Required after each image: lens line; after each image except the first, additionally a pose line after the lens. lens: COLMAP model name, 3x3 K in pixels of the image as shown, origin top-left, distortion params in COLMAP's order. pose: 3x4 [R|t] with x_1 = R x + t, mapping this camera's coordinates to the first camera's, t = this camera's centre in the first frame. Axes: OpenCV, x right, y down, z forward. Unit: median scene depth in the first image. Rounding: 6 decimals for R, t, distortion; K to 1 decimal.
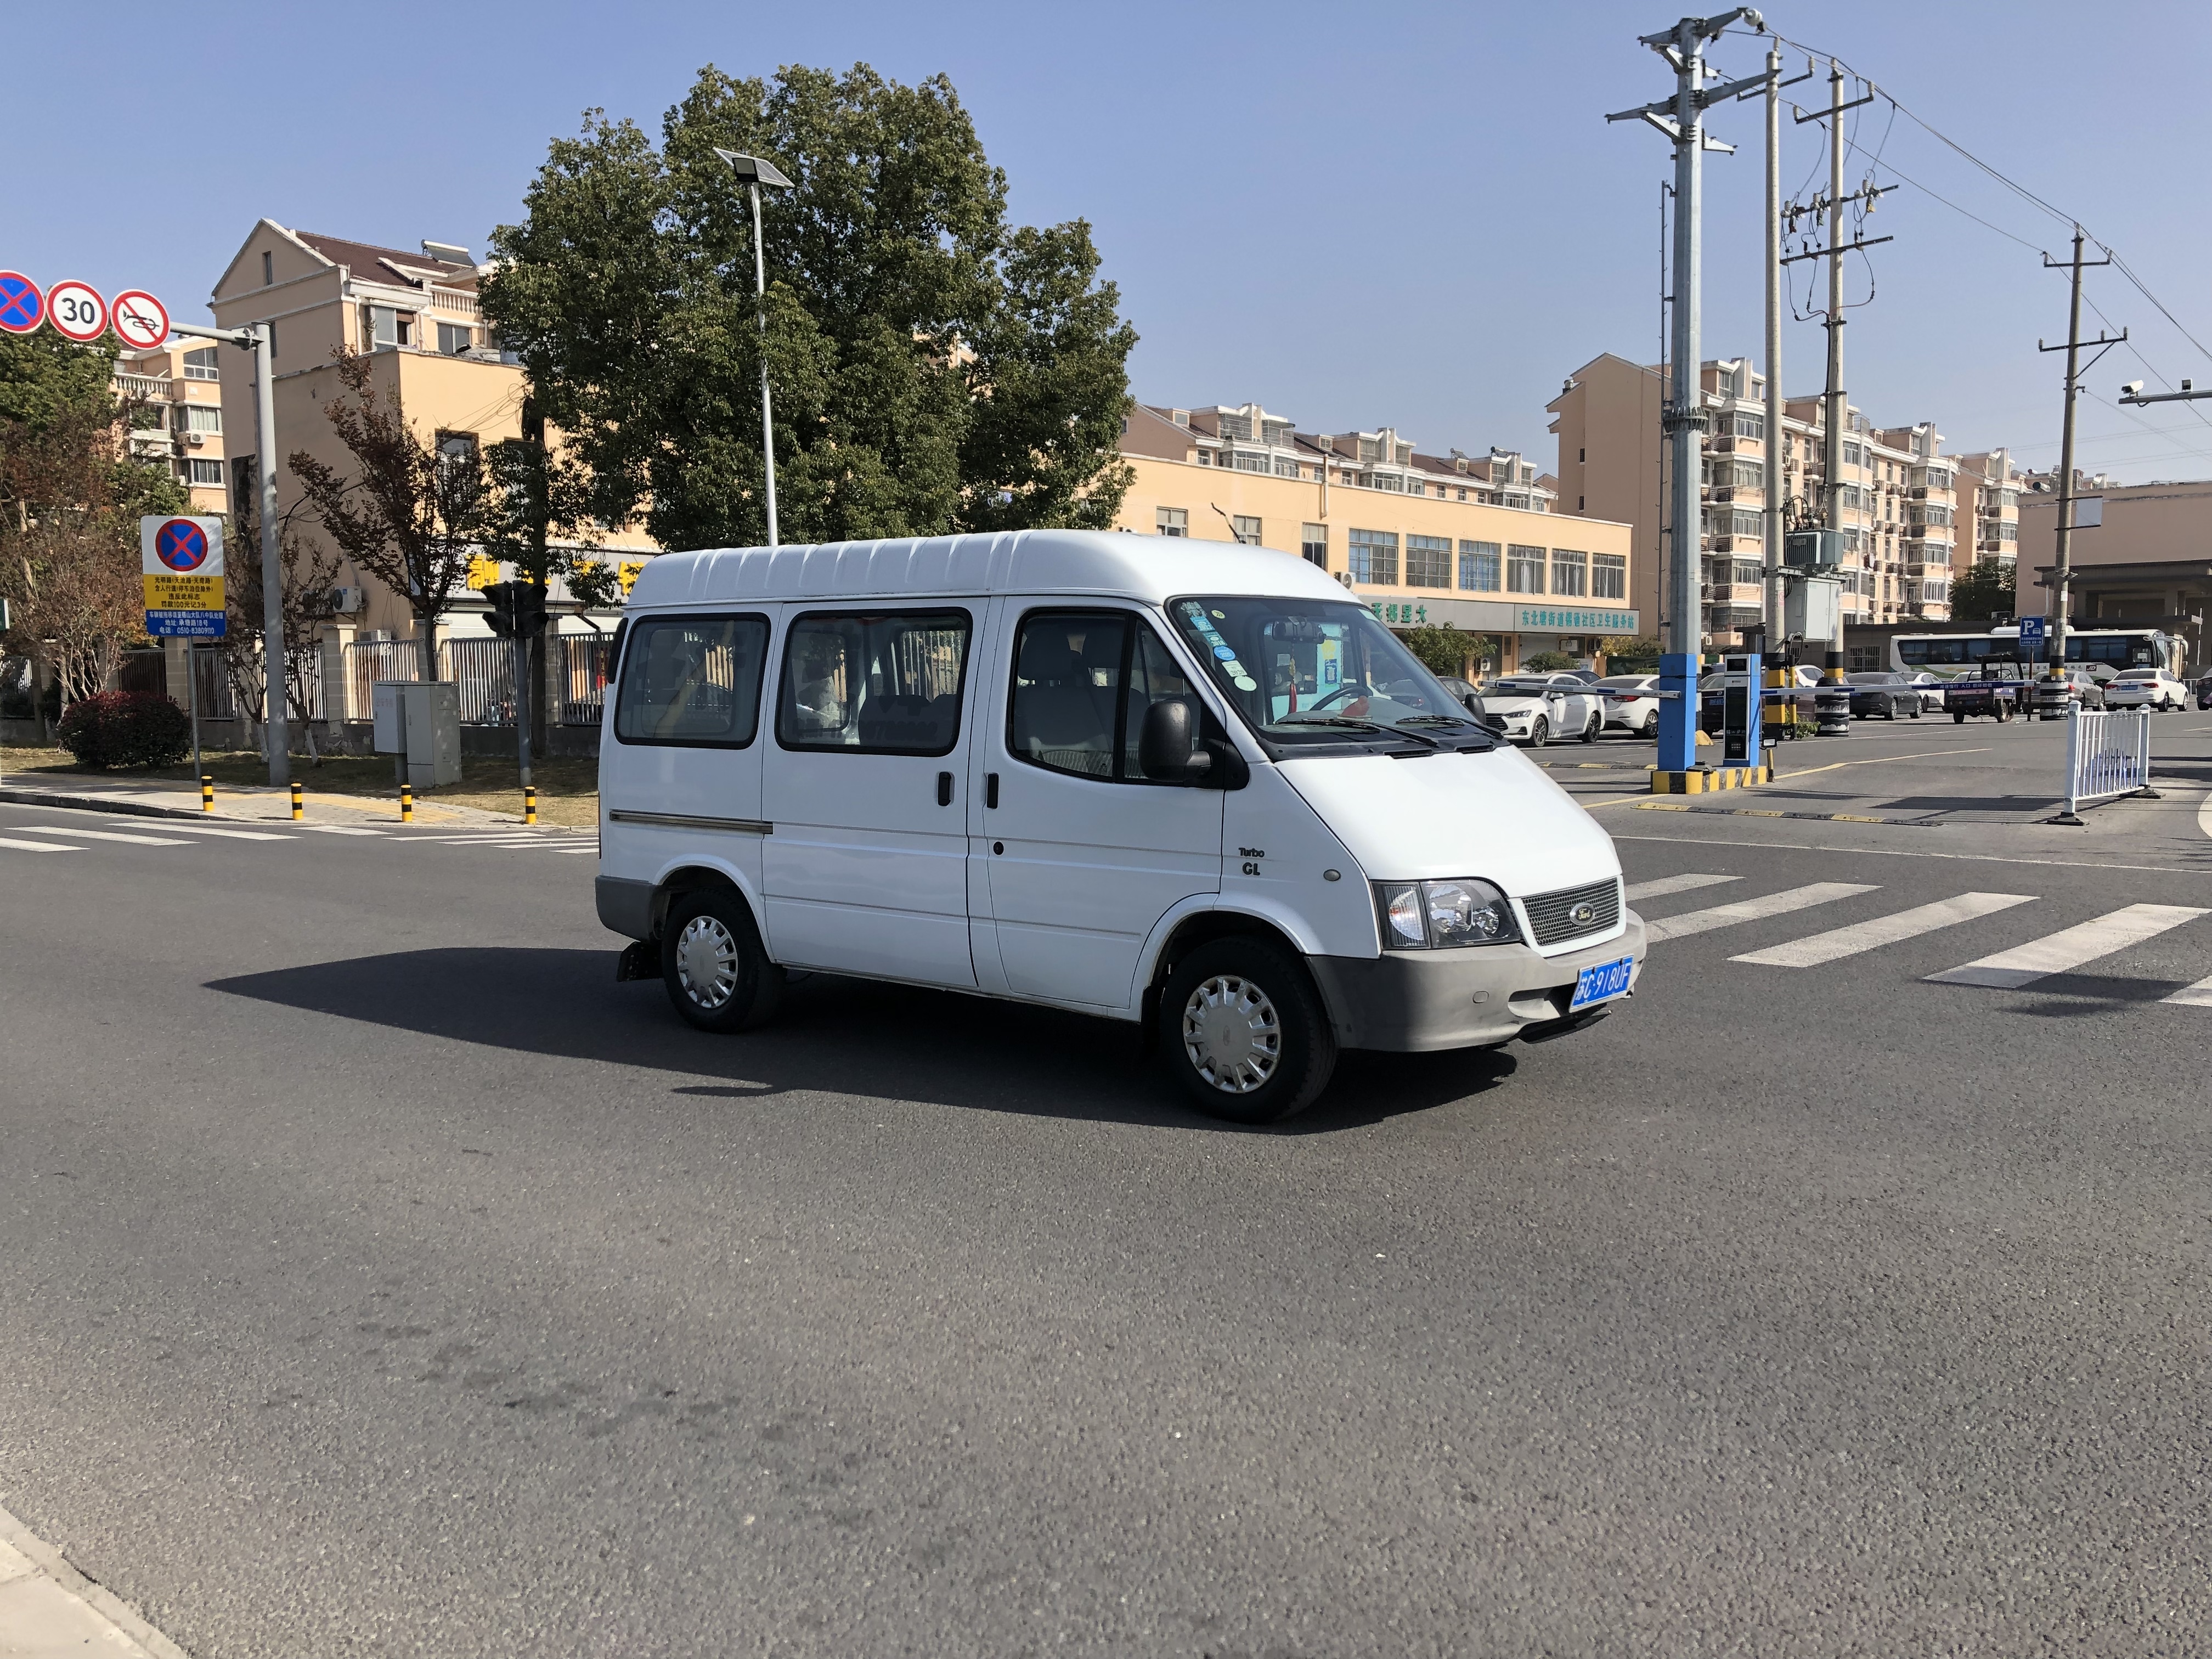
lens RADIAL K [[1800.7, 0, 1118.4], [0, 1800.7, 832.7], [0, 0, 1]] dist [0.013520, -0.003997]
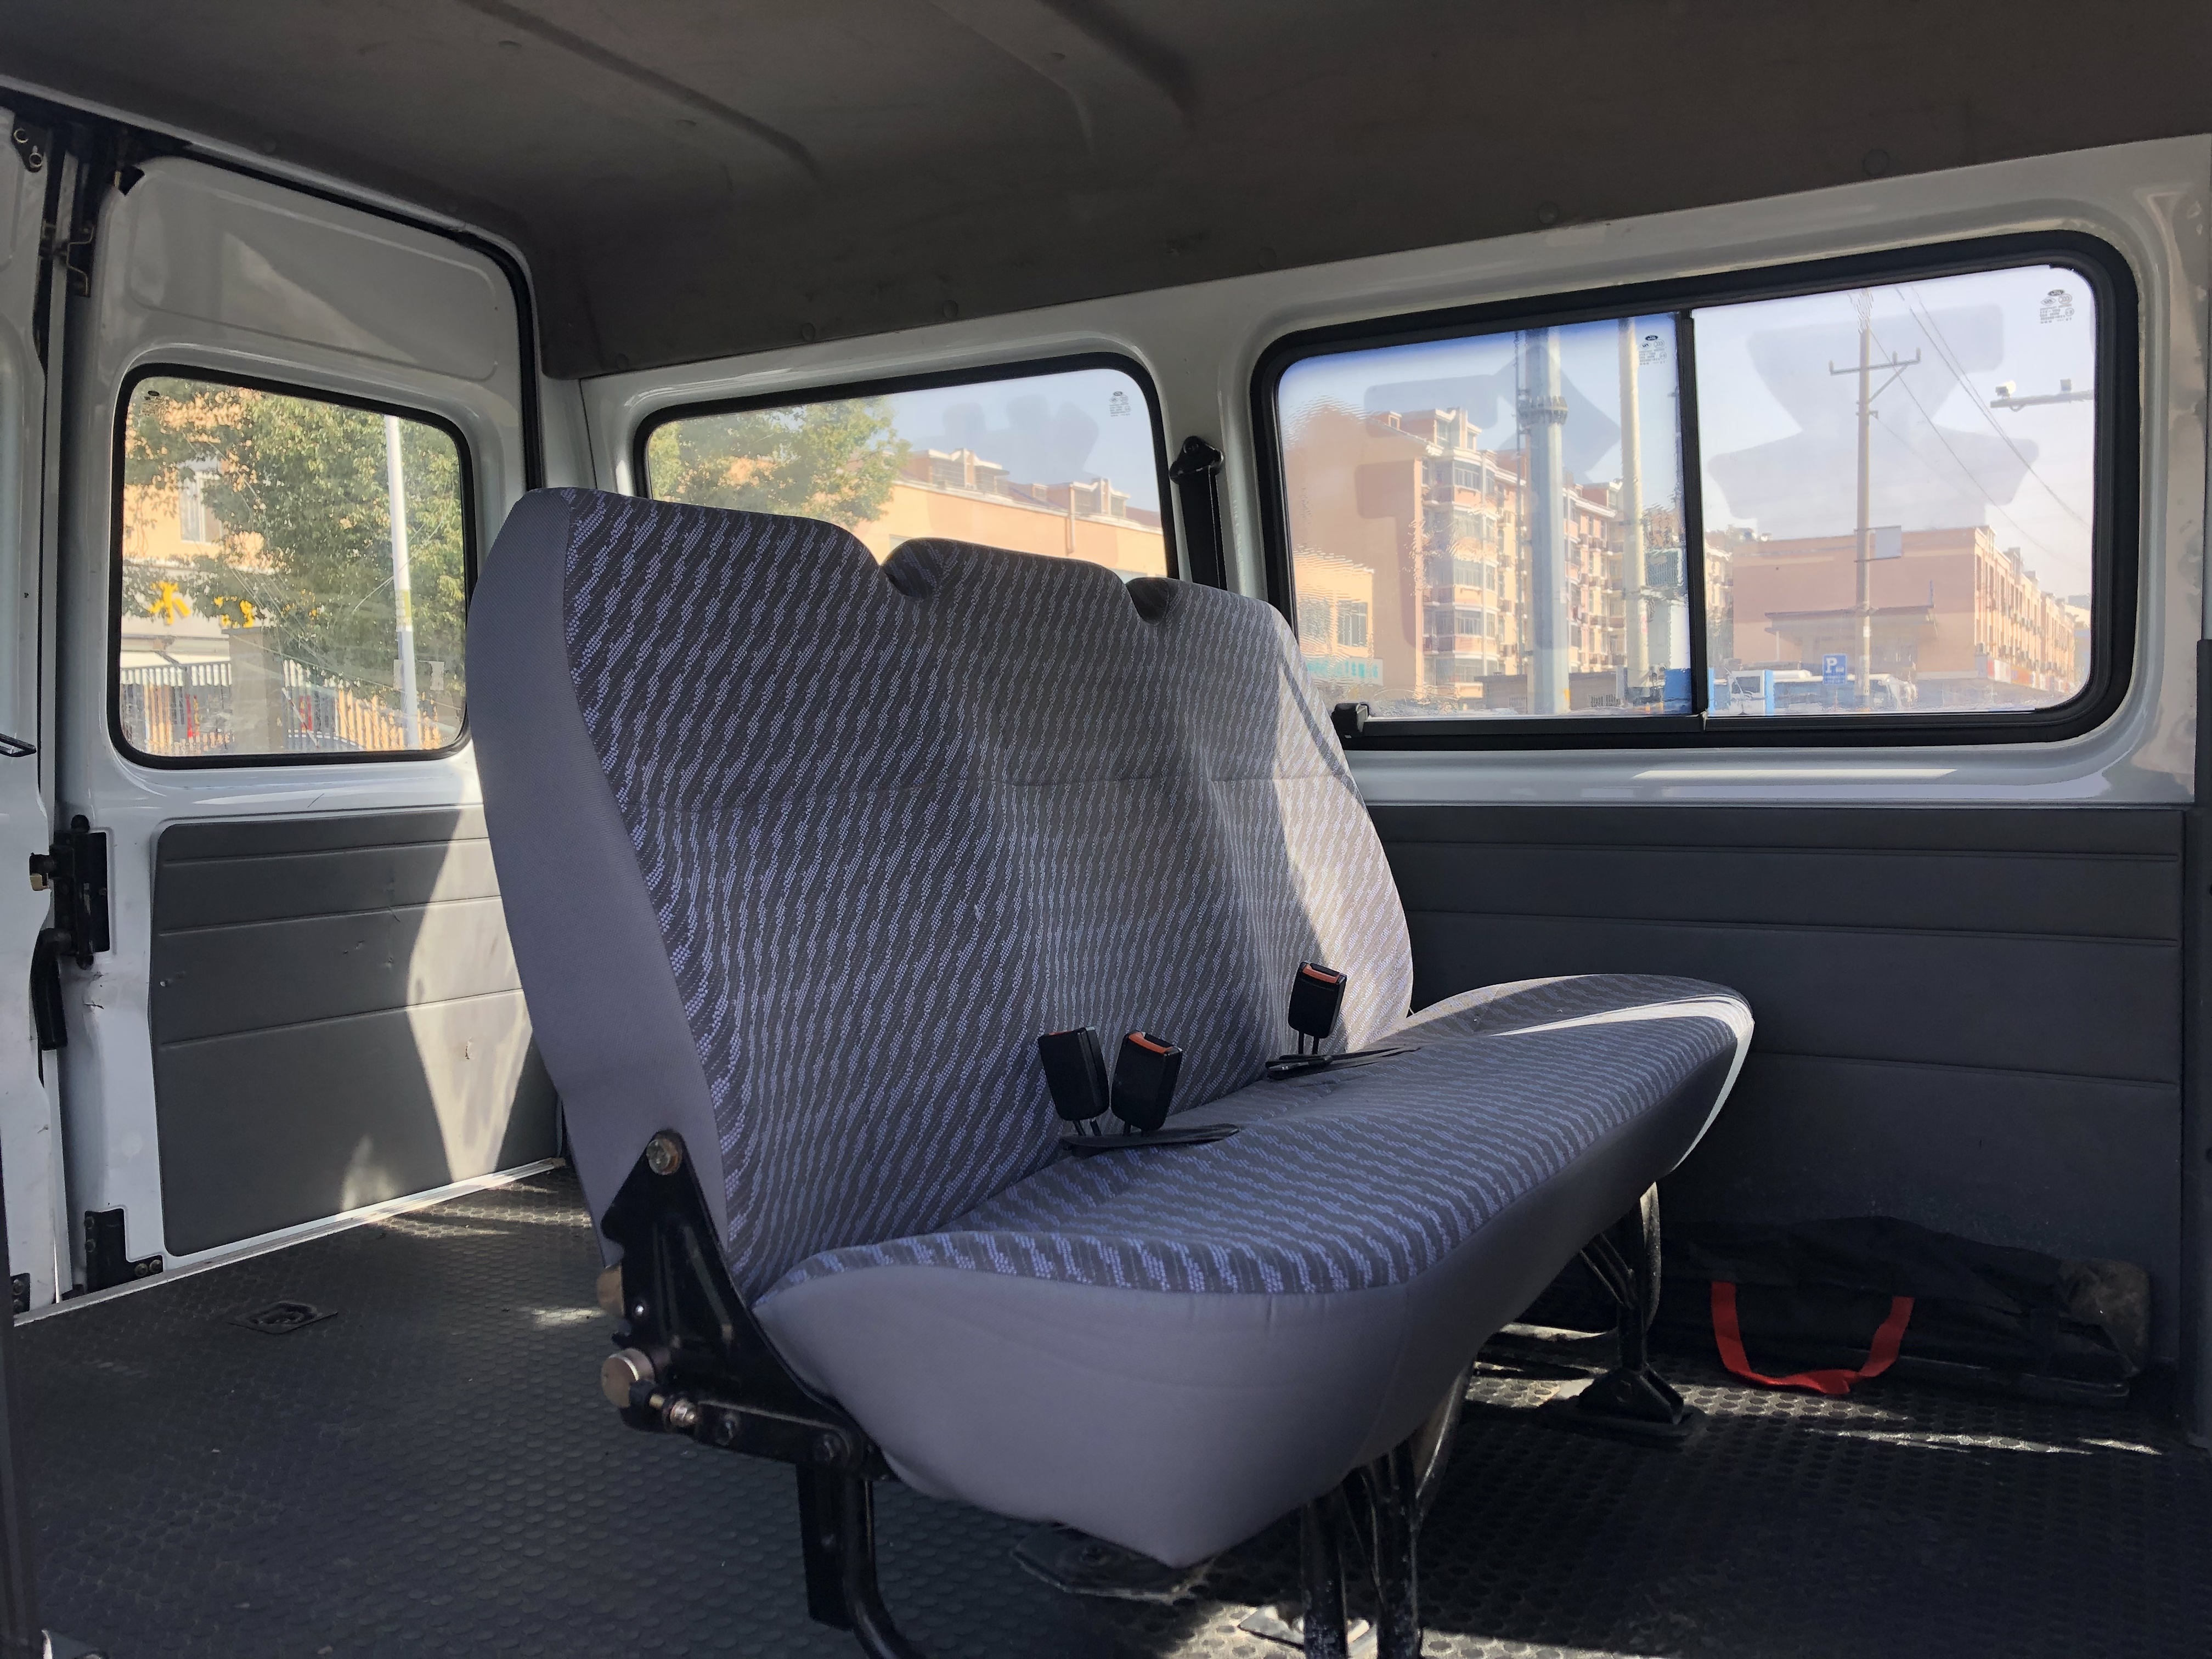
lens RADIAL K [[1800.7, 0, 1107.4], [0, 1800.7, 830.4], [0, 0, 1]] dist [0.013520, -0.003997]
pose [[0.986986, -0.021013, 0.159430, -0.028007], [0.026653, 0.999089, -0.033320, -0.010059], [-0.158585, 0.037136, 0.986647, 0.207937]]
